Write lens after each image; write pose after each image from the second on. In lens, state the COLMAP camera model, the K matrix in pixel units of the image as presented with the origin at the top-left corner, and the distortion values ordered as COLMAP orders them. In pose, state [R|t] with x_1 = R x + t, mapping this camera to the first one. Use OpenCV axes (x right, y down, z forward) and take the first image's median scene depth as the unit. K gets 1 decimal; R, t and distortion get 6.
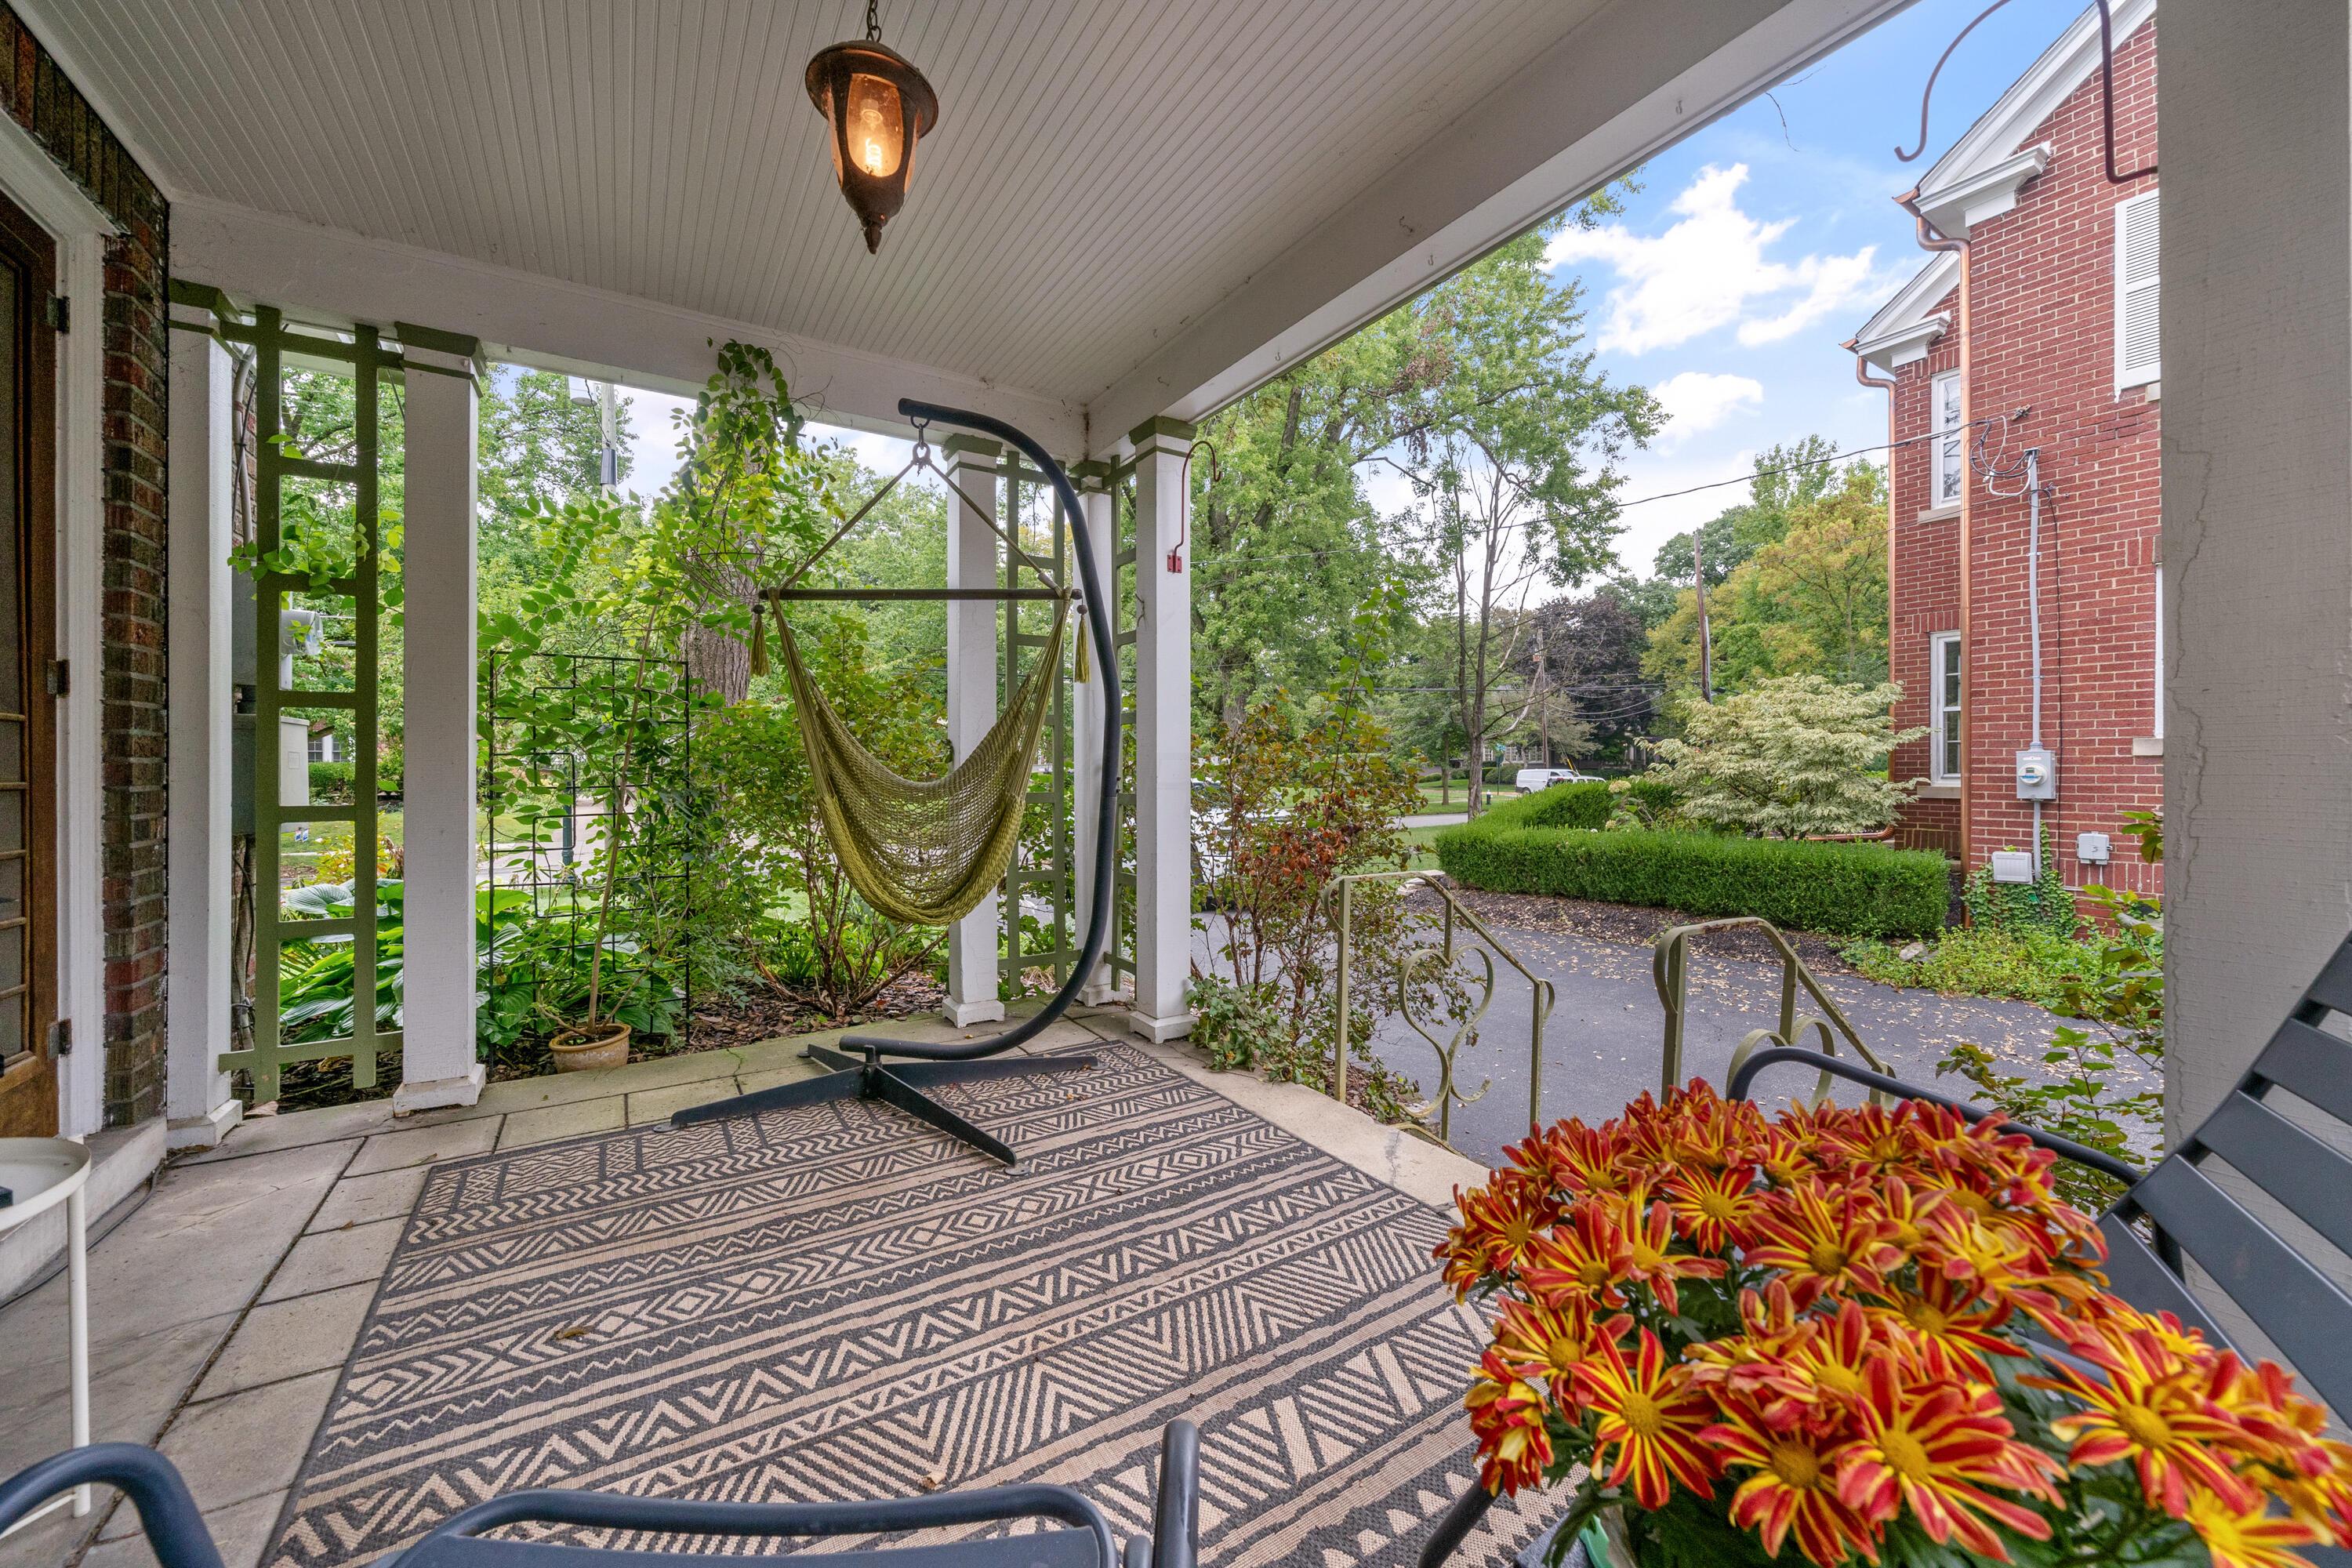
lens RADIAL K [[879.6, 0, 1172.8], [0, 879.6, 774.7], [0, 0, 1]] dist [-0.000266, -0.000014]
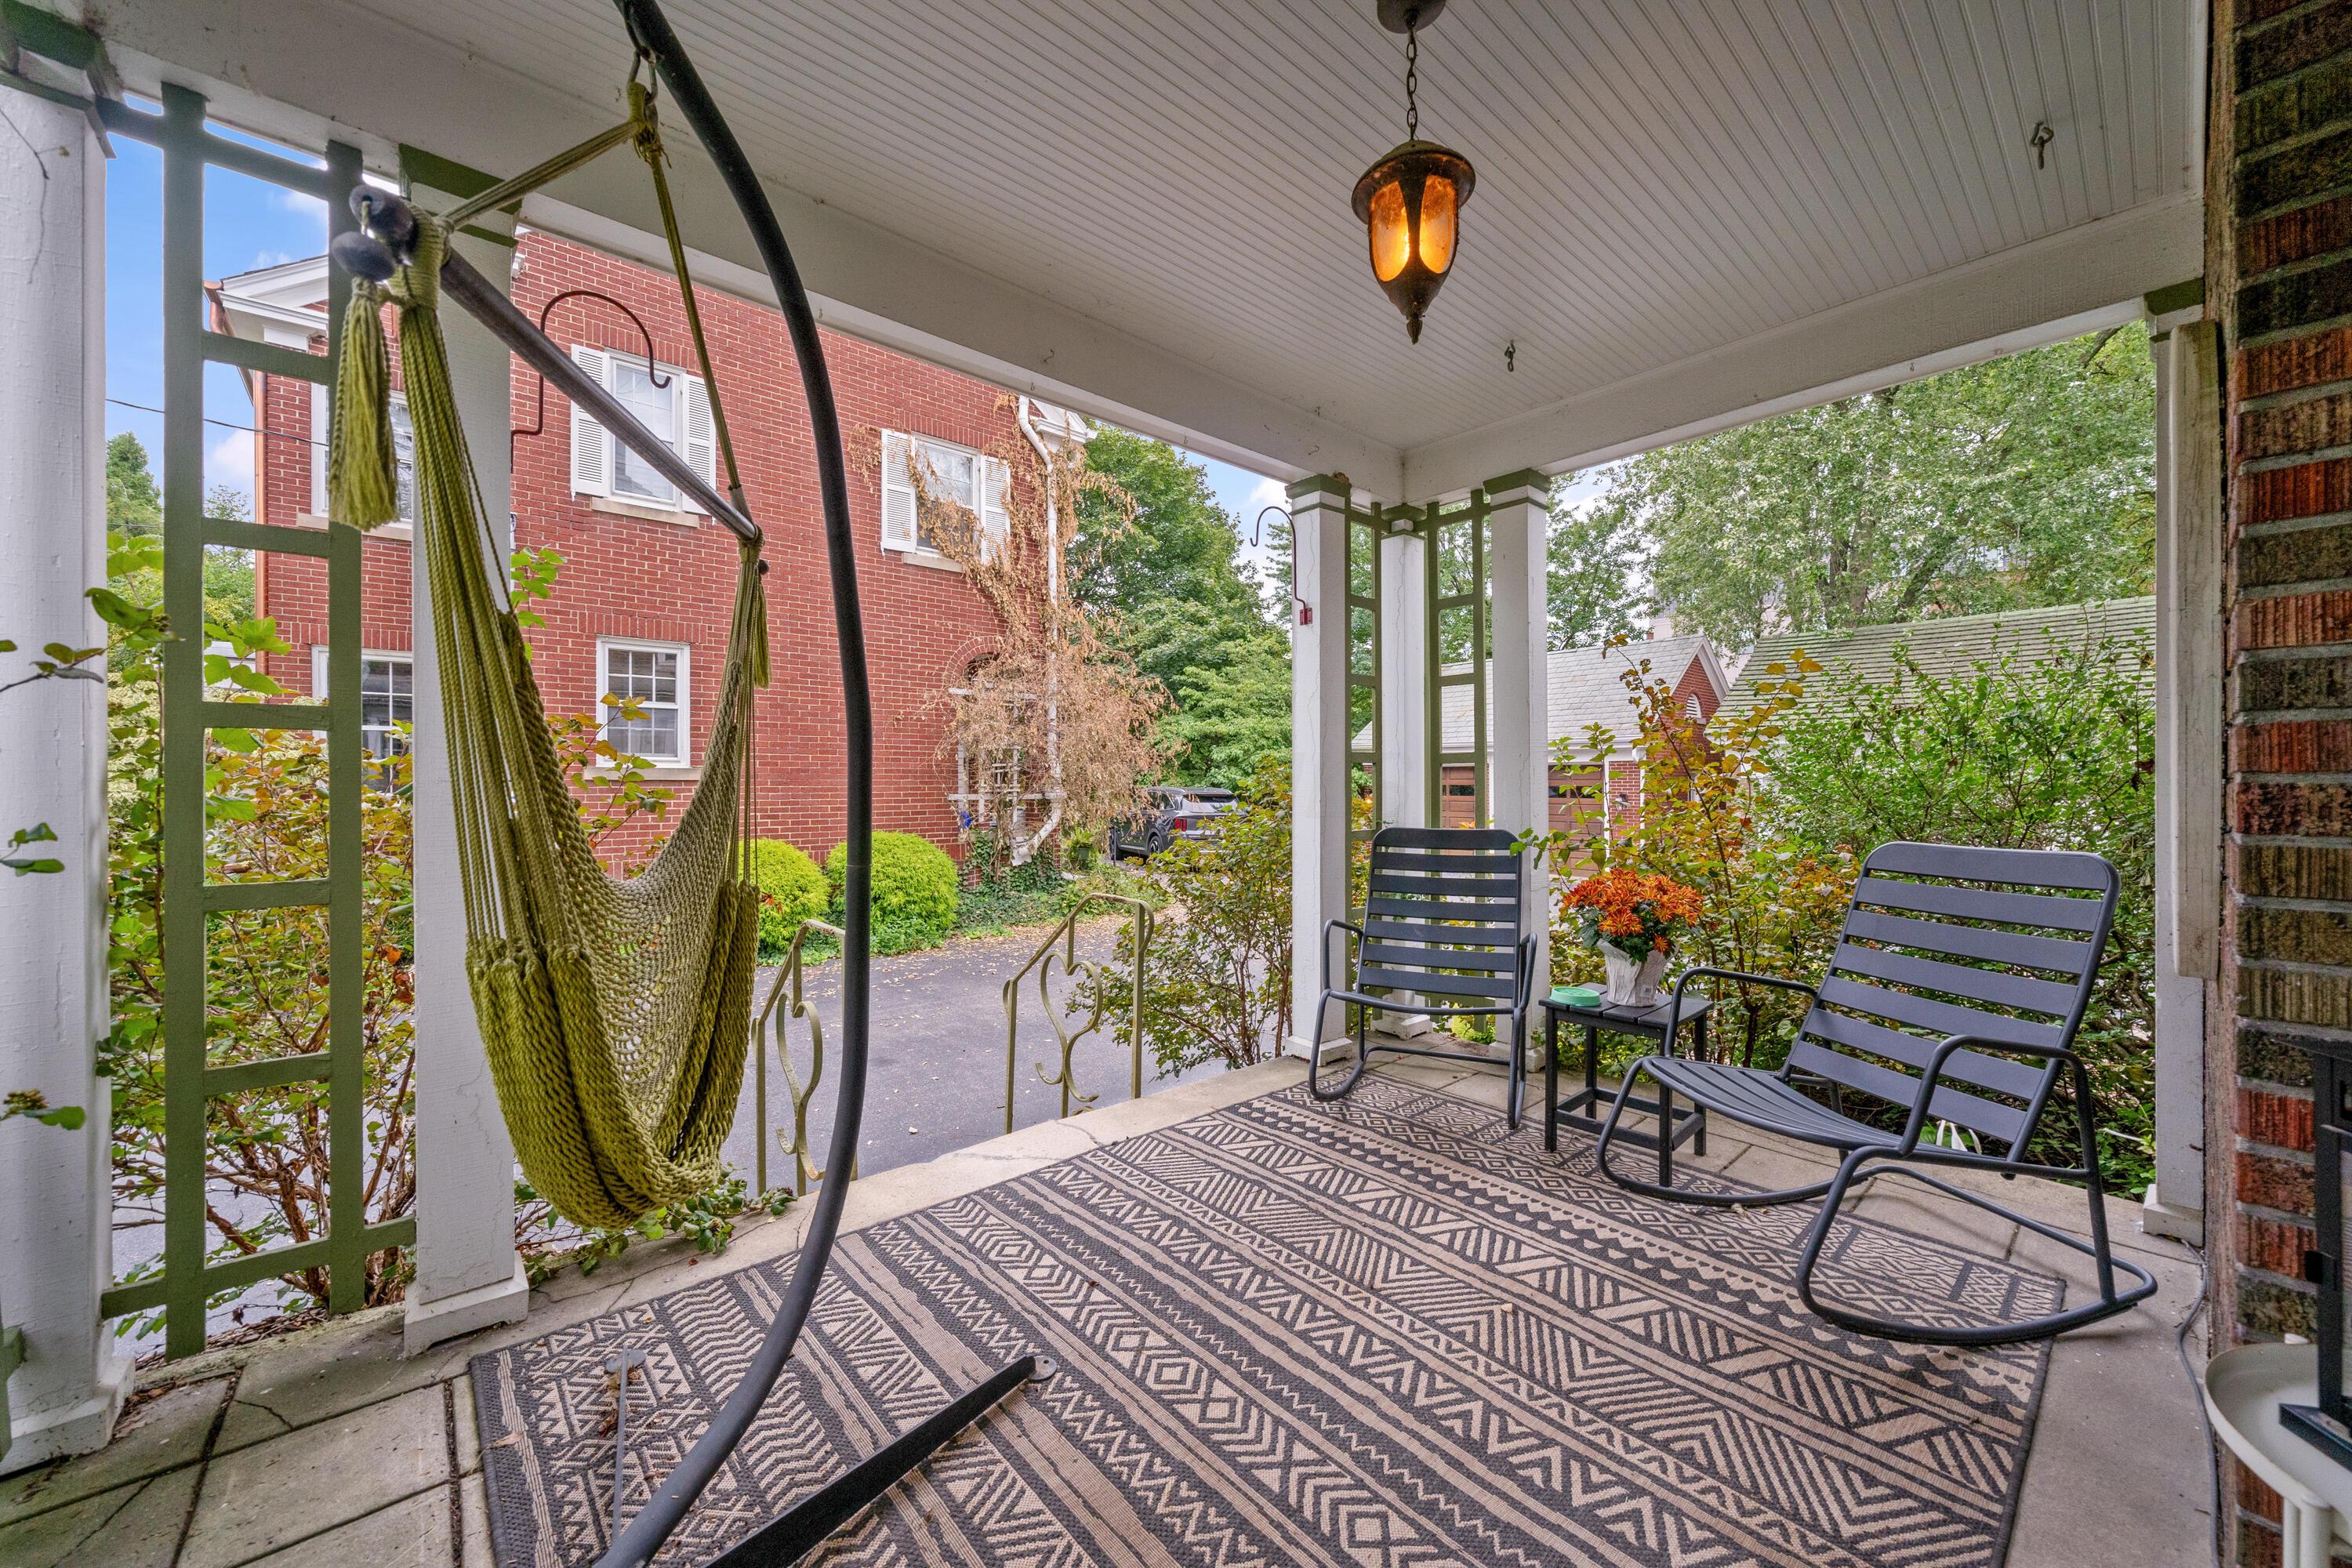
lens RADIAL K [[879.6, 0, 1171.7], [0, 879.6, 781.6], [0, 0, 1]] dist [-0.000266, -0.000014]
pose [[-0.152301, 0.001412, 0.988333, -1.342947], [0.004653, 0.999989, -0.000712, -0.065635], [-0.988323, 0.004490, -0.152306, 1.448917]]
